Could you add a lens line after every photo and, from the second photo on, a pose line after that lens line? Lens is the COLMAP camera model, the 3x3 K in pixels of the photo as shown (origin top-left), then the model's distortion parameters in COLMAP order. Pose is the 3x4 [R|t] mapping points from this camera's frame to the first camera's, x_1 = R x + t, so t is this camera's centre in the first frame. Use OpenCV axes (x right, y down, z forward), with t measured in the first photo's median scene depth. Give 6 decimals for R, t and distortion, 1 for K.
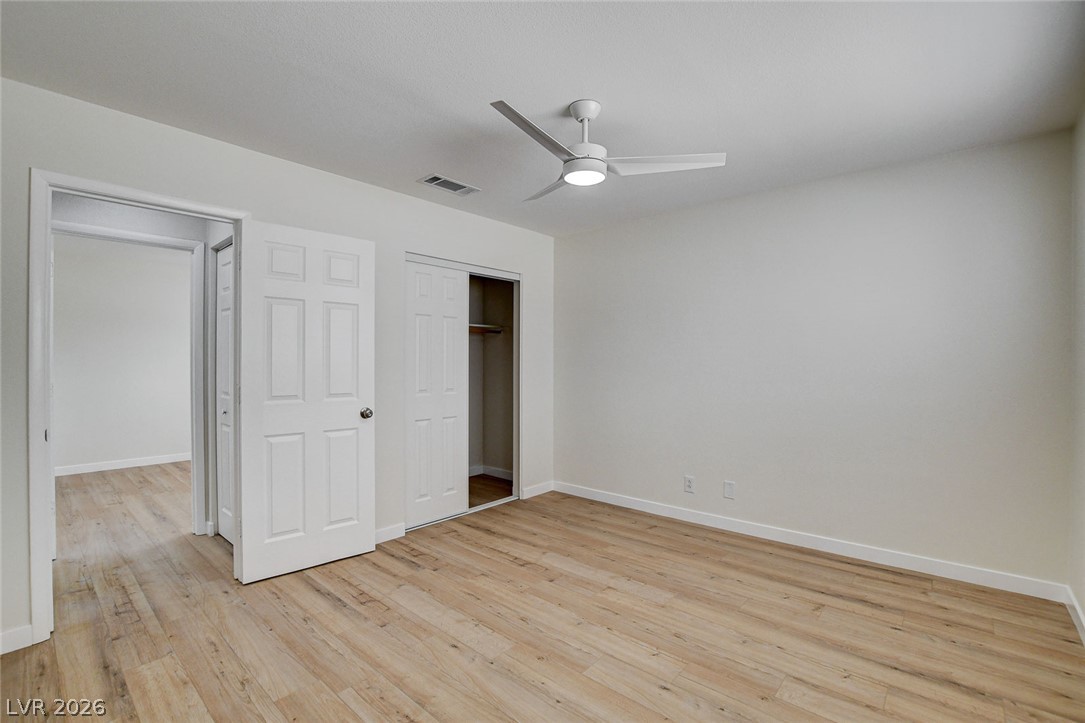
lens RADIAL K [[480.2, 0, 548.0], [0, 480.2, 366.3], [0, 0, 1]] dist [-0.021987, 0.000466]
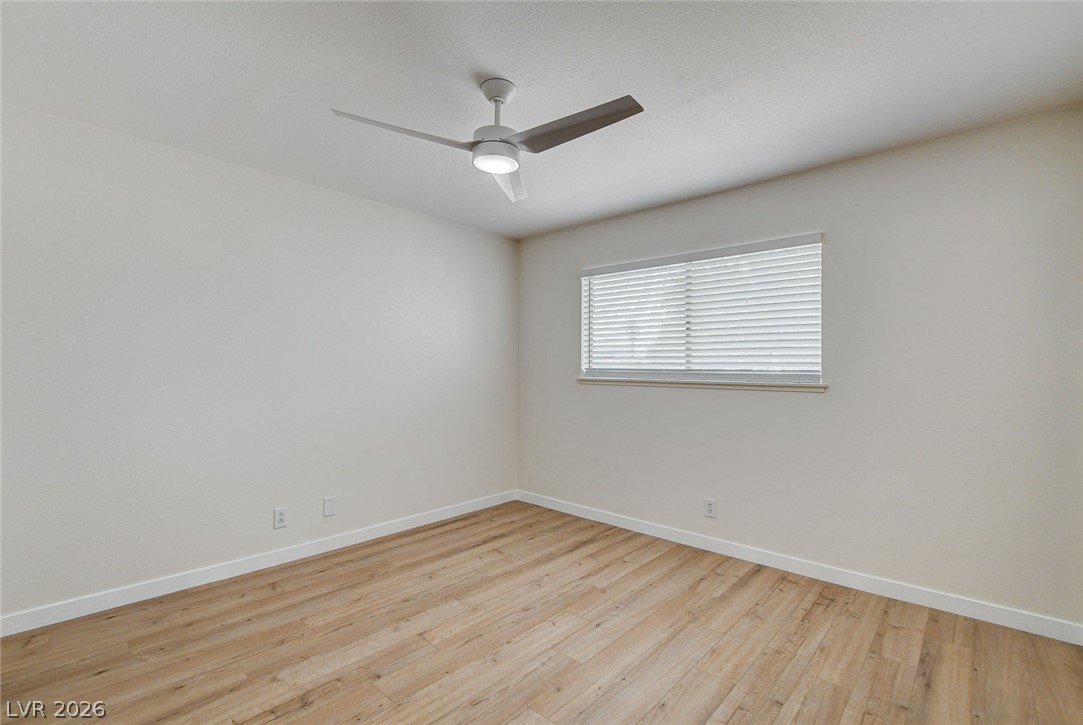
lens RADIAL K [[479.3, 0, 547.0], [0, 479.3, 367.3], [0, 0, 1]] dist [-0.021987, 0.000466]
pose [[0.029418, 0.003783, 0.999560, -0.651957], [0.002792, 0.999989, -0.003866, -0.004819], [-0.999563, 0.002904, 0.029407, 0.691670]]
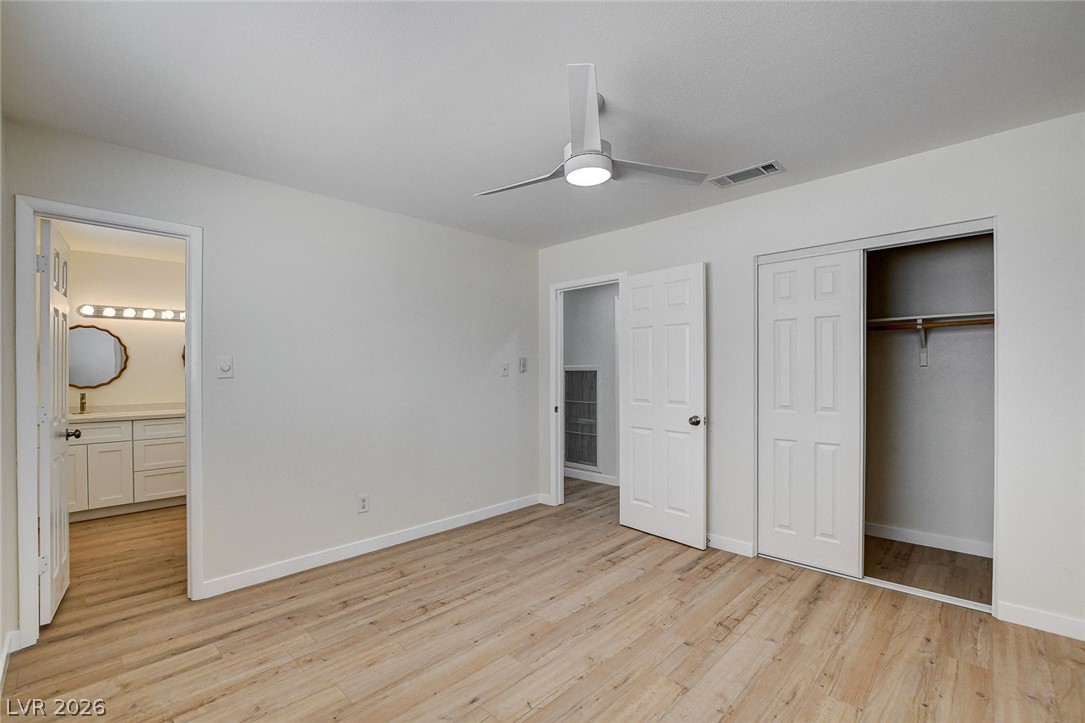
lens RADIAL K [[480.2, 0, 548.0], [0, 480.2, 366.3], [0, 0, 1]] dist [-0.021987, 0.000466]
pose [[-0.048497, -0.015103, -0.998709, 0.793778], [-0.000055, 0.999886, -0.015119, -0.012317], [0.998823, -0.000678, -0.048492, 0.761657]]
